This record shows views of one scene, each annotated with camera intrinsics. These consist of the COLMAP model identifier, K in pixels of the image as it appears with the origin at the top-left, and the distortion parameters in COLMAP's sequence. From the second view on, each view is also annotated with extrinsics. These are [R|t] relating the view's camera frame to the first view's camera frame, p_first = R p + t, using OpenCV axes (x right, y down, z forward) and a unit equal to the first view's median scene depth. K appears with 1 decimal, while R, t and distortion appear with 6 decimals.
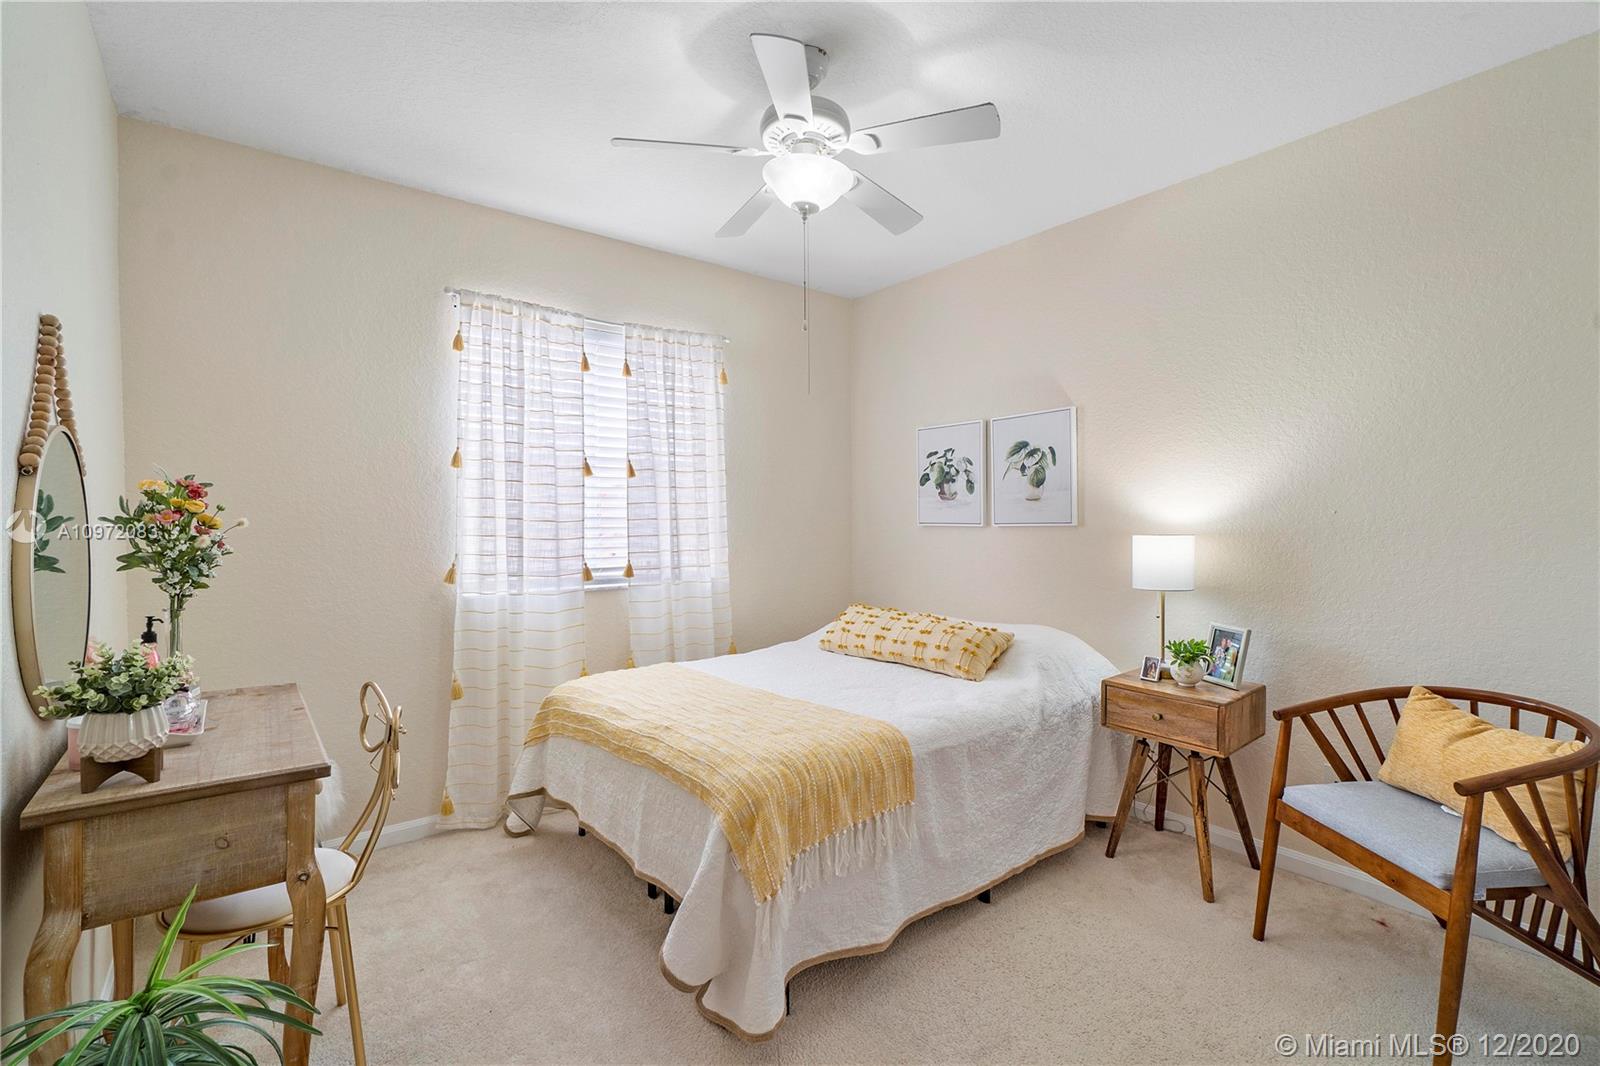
lens RADIAL K [[704.7, 0, 796.8], [0, 704.7, 533.4], [0, 0, 1]] dist [-0.001835, -0.000397]
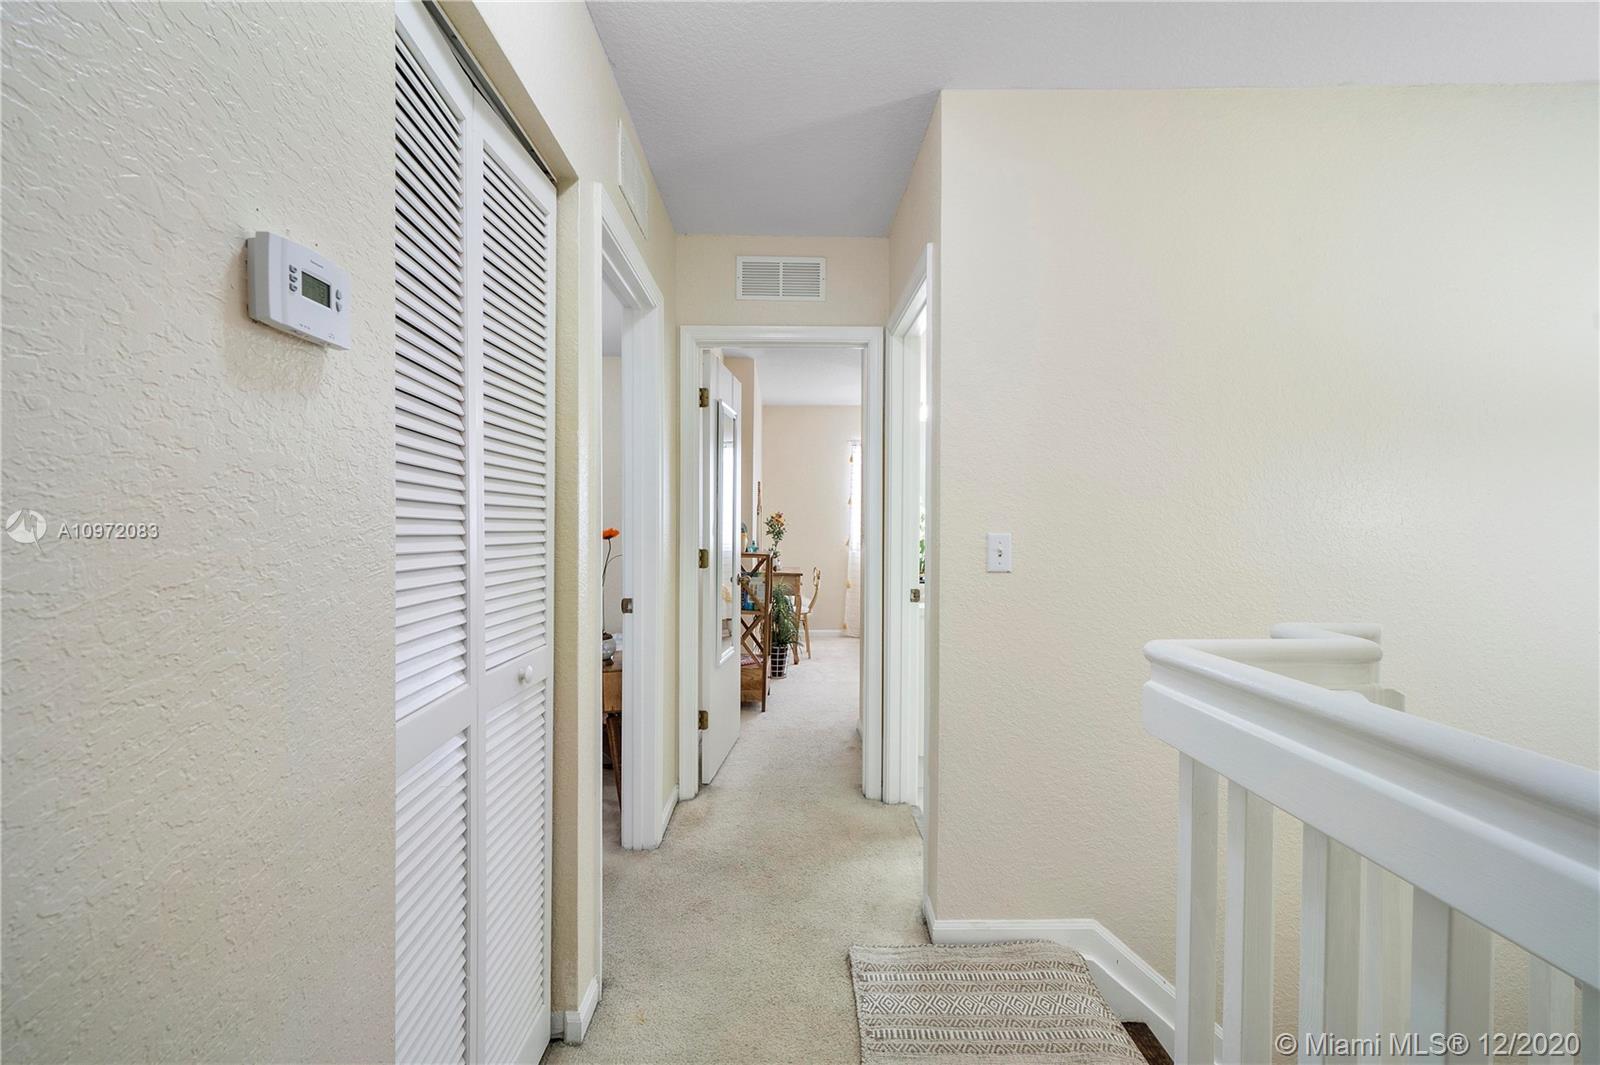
lens RADIAL K [[704.7, 0, 801.9], [0, 704.7, 532.9], [0, 0, 1]] dist [-0.001835, -0.000397]
pose [[0.799894, 0.014544, -0.599964, 1.736863], [-0.017462, 0.999847, 0.000957, 0.032947], [0.599887, 0.009711, 0.800026, -2.239584]]
